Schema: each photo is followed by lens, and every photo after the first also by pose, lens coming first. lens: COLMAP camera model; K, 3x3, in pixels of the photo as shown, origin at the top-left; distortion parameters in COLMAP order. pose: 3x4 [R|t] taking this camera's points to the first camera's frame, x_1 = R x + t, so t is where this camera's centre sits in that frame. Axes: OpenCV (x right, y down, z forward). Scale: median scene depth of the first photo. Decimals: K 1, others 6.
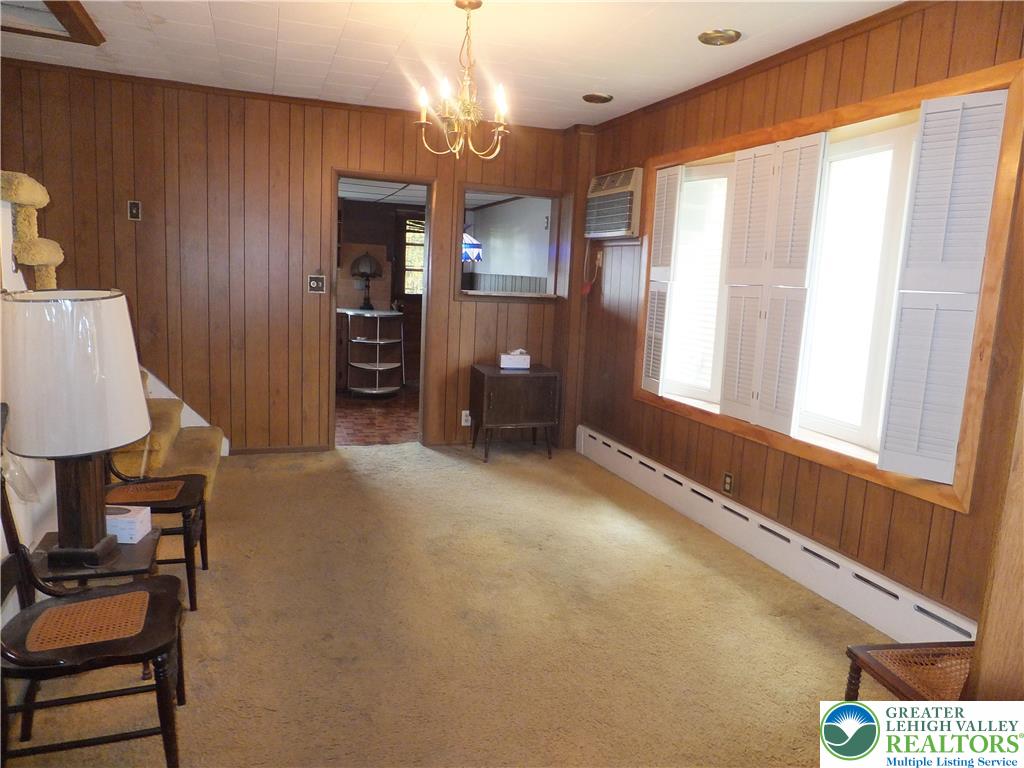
lens RADIAL K [[704.8, 0, 511.4], [0, 704.8, 386.2], [0, 0, 1]] dist [-0.019162, 0.010838]
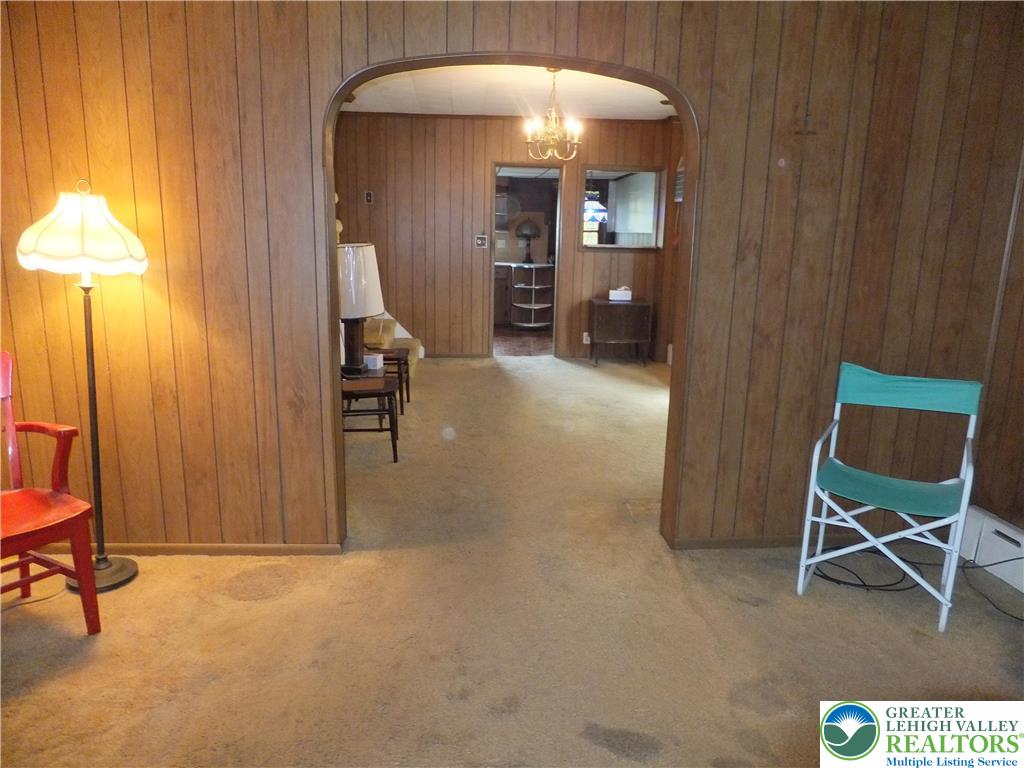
lens RADIAL K [[704.8, 0, 509.3], [0, 704.8, 382.7], [0, 0, 1]] dist [-0.019162, 0.010838]
pose [[0.962670, 0.025674, -0.269456, 0.169451], [-0.013214, 0.998762, 0.047954, 0.071178], [0.270354, -0.042603, 0.961818, -0.378074]]
